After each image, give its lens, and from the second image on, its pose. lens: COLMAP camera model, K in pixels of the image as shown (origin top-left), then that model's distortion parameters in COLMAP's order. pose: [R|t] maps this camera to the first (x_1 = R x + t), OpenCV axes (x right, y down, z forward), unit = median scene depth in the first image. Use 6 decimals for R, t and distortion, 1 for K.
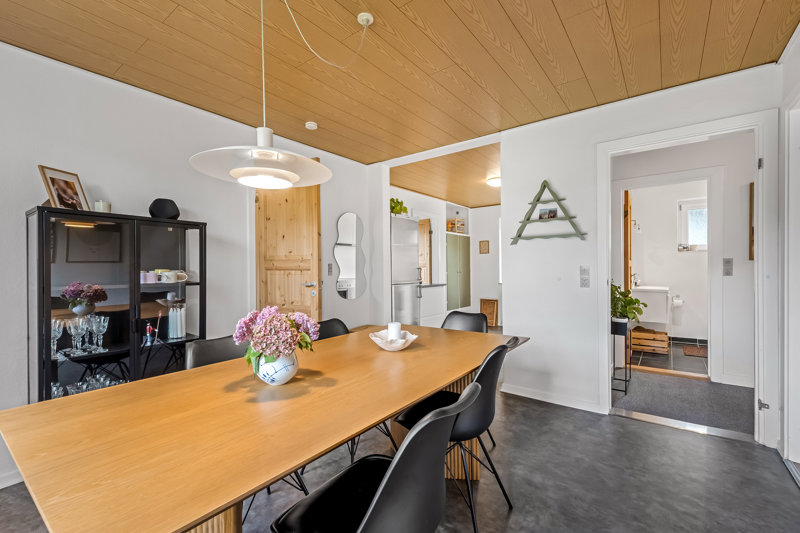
lens RADIAL K [[365.9, 0, 398.2], [0, 365.9, 267.8], [0, 0, 1]] dist [0.003608, 0.000483]
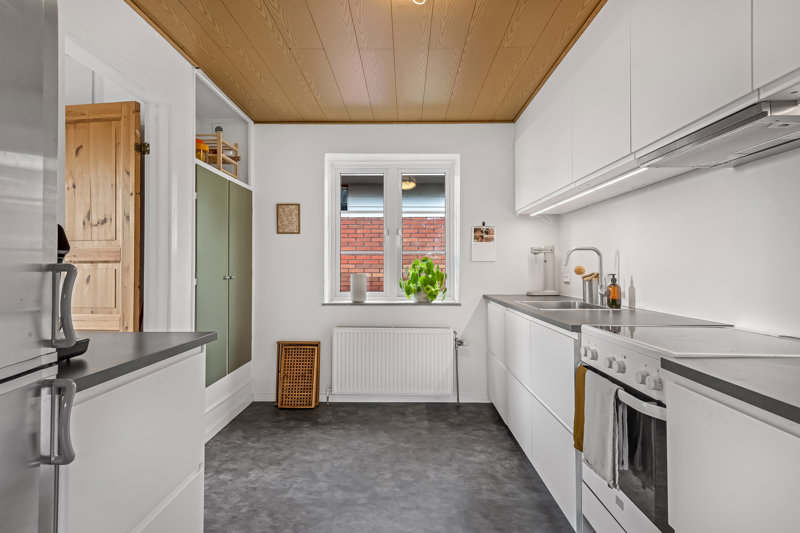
lens RADIAL K [[435.9, 0, 398.1], [0, 435.9, 263.2], [0, 0, 1]] dist [0.001176, 0.000424]
pose [[0.810262, 0.012113, 0.585943, 0.049249], [-0.006407, 0.999910, -0.011810, 0.000554], [-0.586033, 0.005815, 0.810266, 0.571362]]
